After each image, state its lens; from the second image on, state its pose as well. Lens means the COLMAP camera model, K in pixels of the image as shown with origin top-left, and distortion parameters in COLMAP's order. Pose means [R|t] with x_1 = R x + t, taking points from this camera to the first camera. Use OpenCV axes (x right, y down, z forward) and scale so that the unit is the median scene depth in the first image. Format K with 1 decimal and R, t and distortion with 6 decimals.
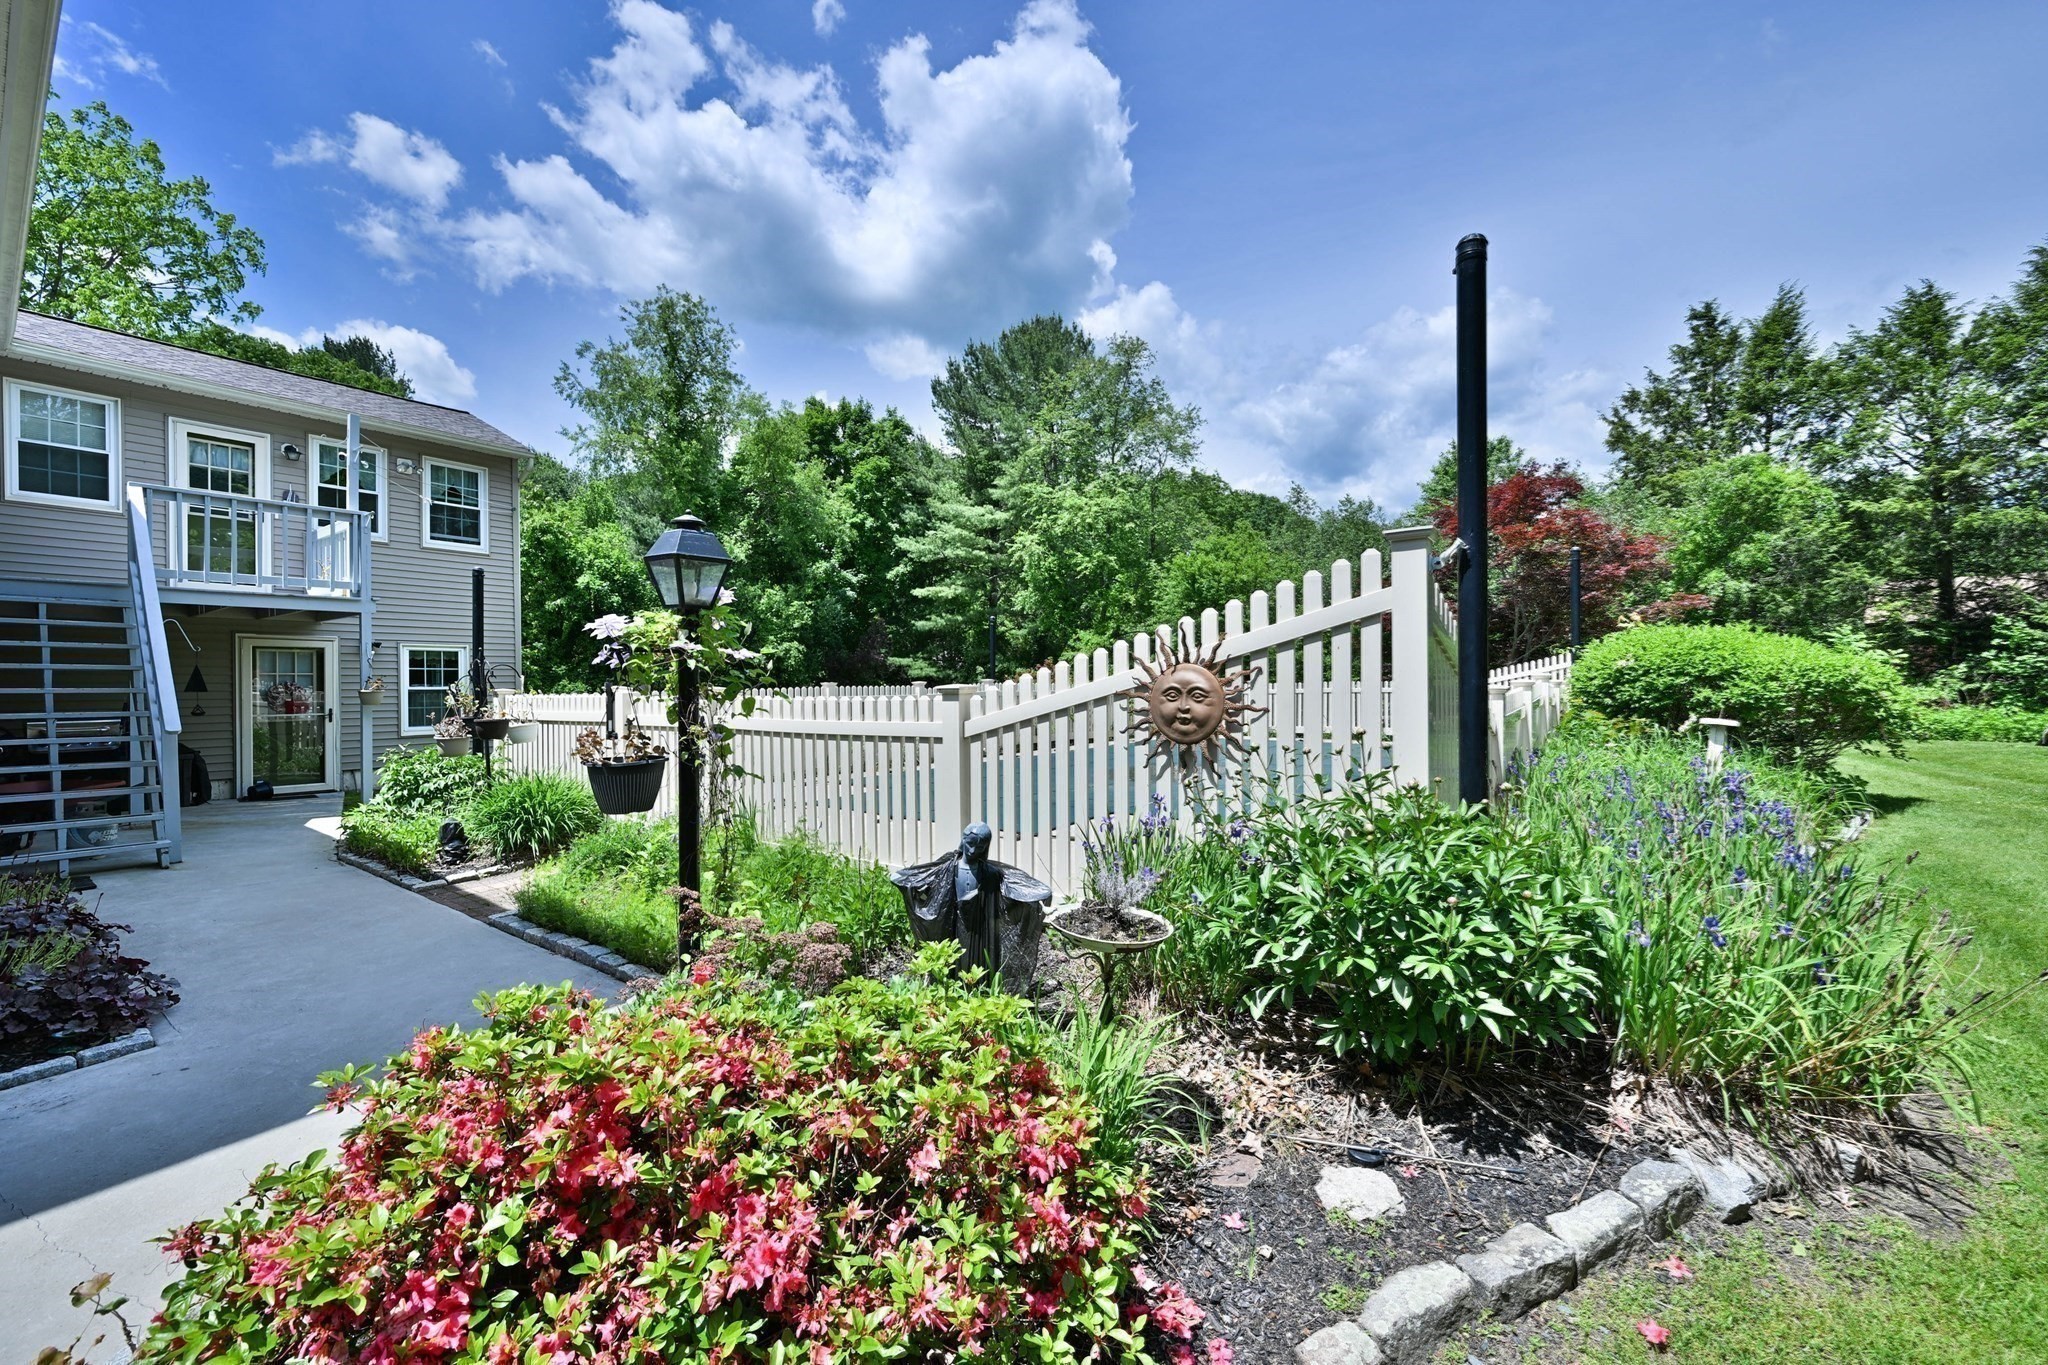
lens RADIAL K [[814.5, 0, 1024.0], [0, 814.5, 682.5], [0, 0, 1]] dist [0.000952, 0.000053]
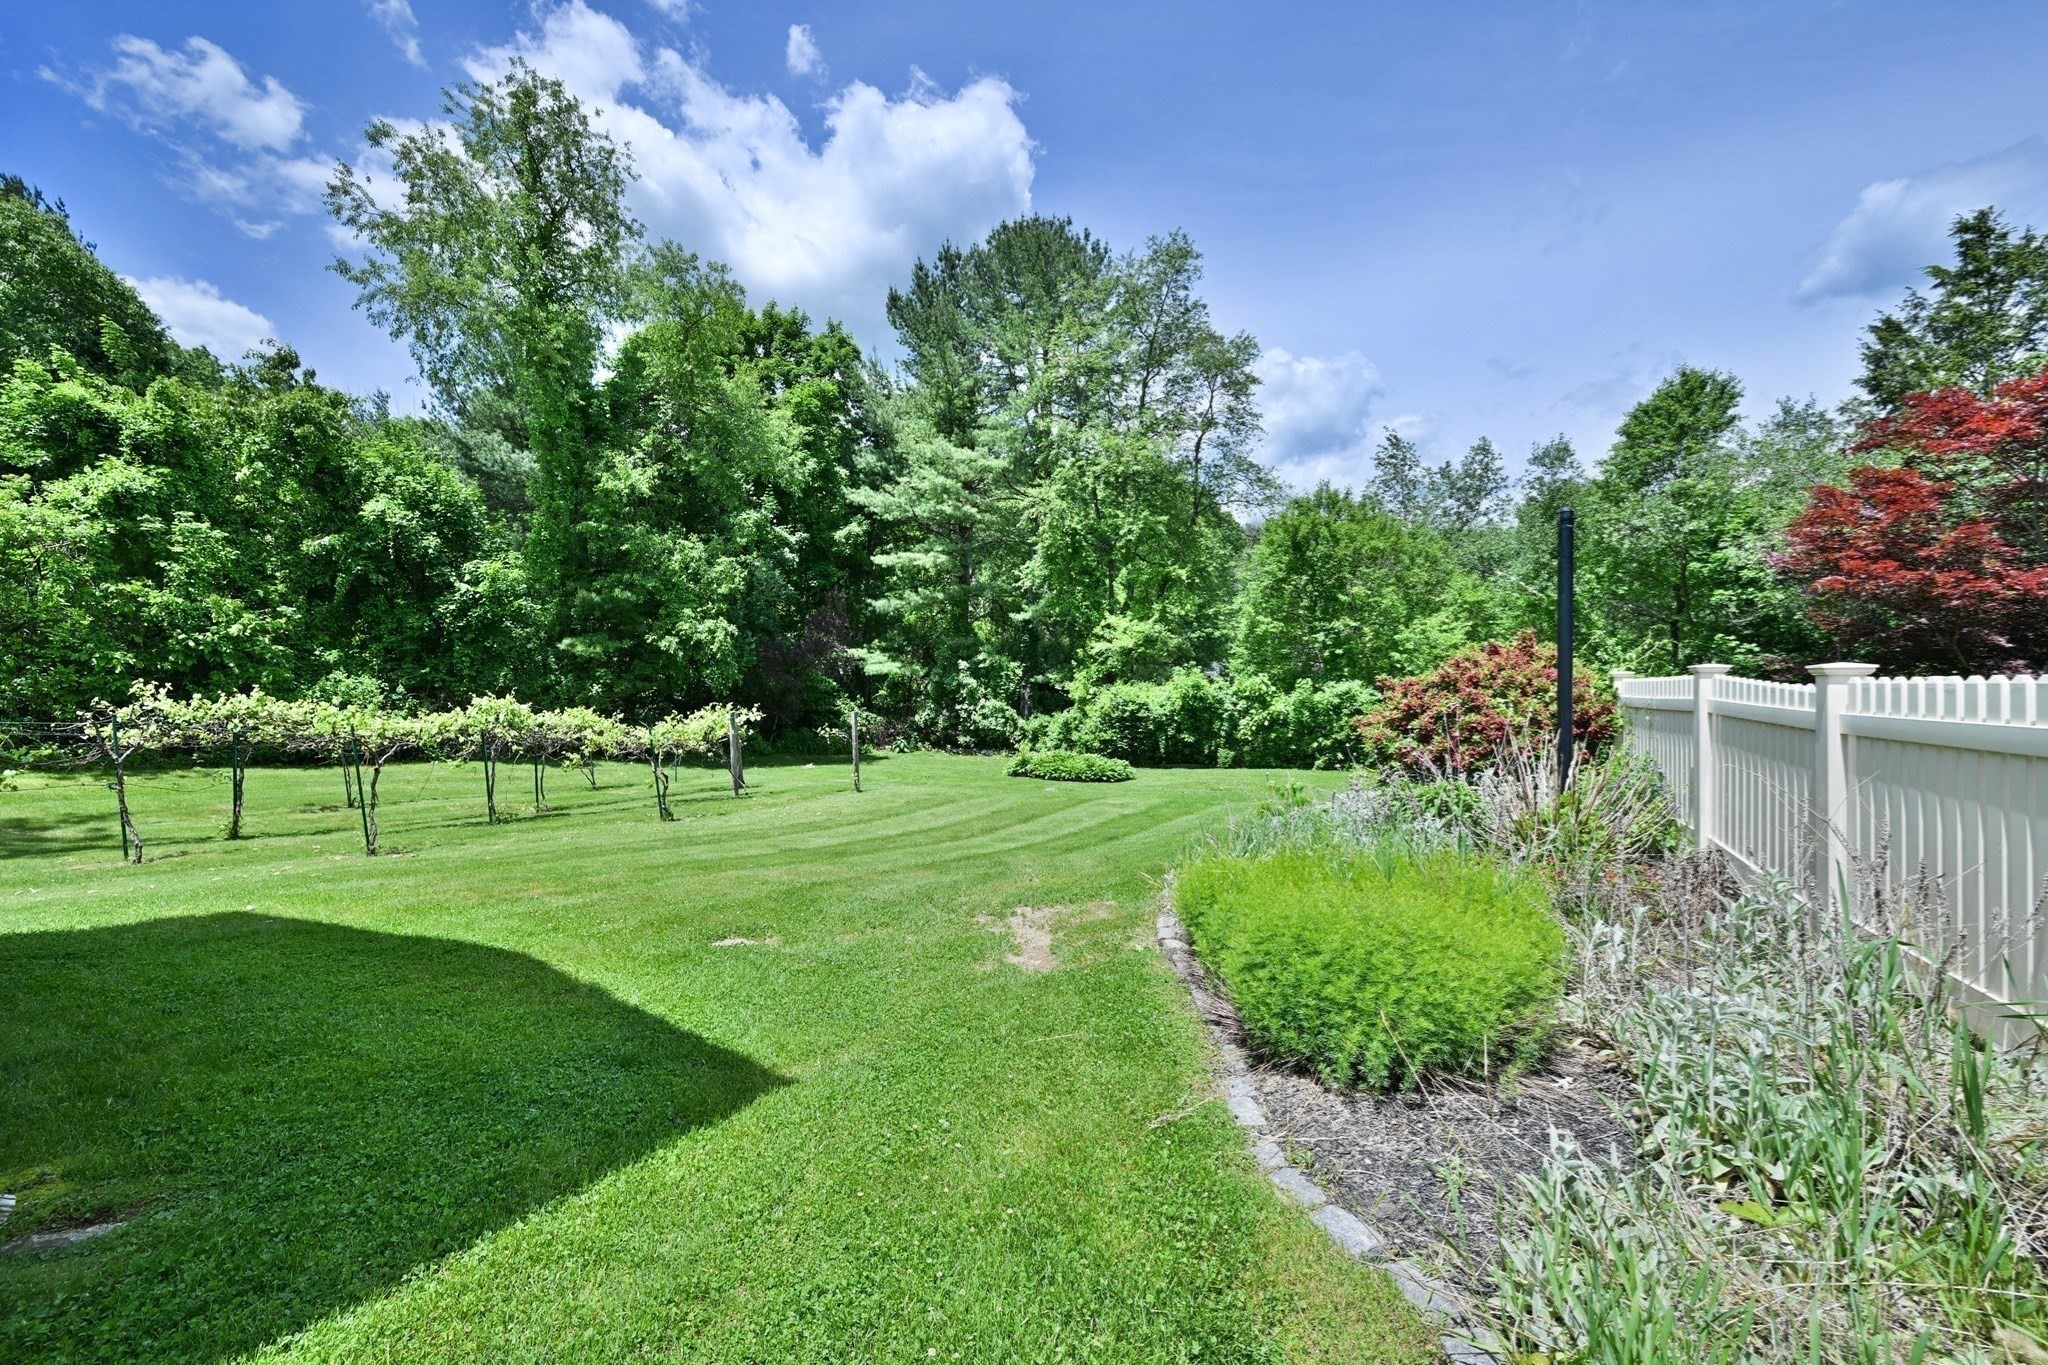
lens RADIAL K [[814.5, 0, 1024.0], [0, 814.5, 682.5], [0, 0, 1]] dist [0.000952, 0.000053]
pose [[0.986393, 0.014520, 0.163765, -0.123915], [-0.014662, 0.999892, -0.000338, -0.000221], [-0.163752, -0.002068, 0.986499, 0.248718]]
